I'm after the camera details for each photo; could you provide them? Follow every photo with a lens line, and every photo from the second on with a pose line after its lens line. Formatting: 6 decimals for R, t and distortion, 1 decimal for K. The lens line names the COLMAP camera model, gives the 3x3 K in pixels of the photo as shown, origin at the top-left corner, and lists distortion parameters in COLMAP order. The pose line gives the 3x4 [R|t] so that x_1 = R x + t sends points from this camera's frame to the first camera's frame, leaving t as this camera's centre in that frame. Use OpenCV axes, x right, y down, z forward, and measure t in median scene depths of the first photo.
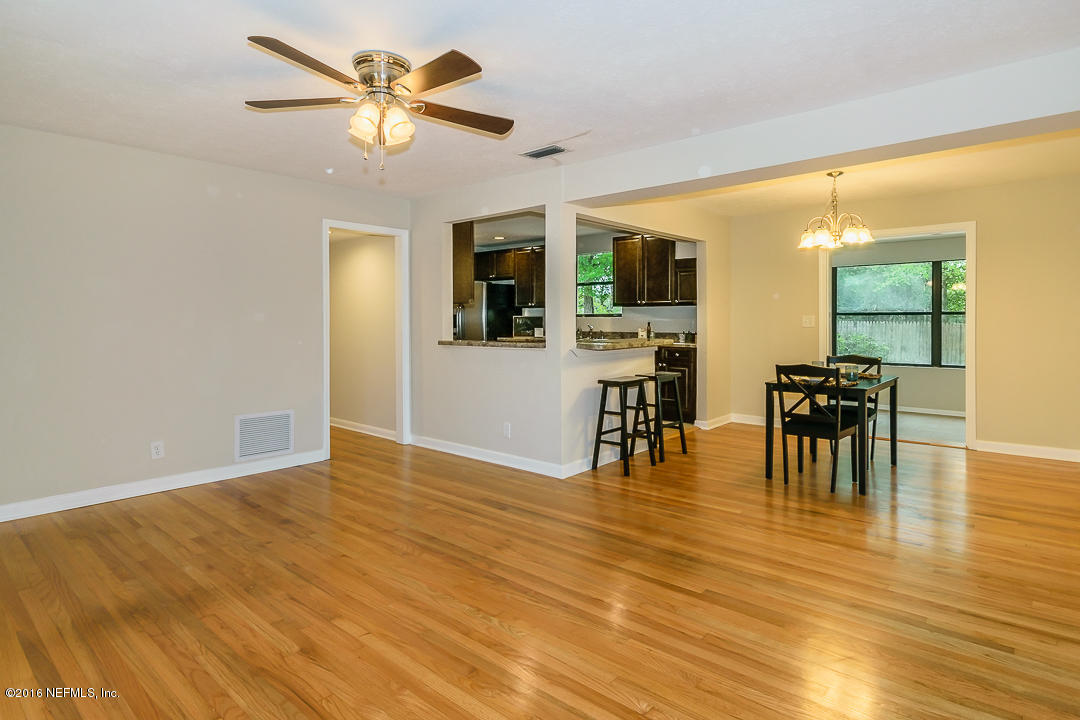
lens RADIAL K [[589.7, 0, 539.5], [0, 589.7, 314.9], [0, 0, 1]] dist [0.002394, 0.000142]
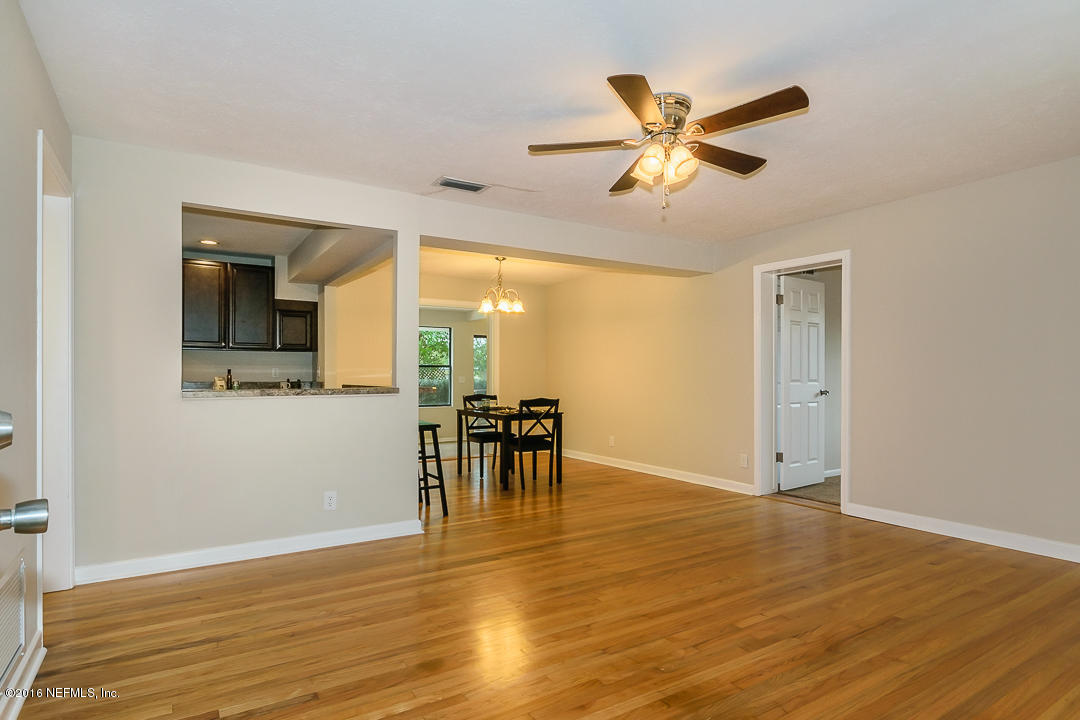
lens RADIAL K [[586.9, 0, 539.2], [0, 586.9, 371.8], [0, 0, 1]] dist [-0.021195, -0.000169]
pose [[0.277052, 0.009679, 0.960806, -0.855116], [-0.007617, 0.999940, -0.007877, 0.032561], [-0.960825, -0.005136, 0.277109, 0.607462]]
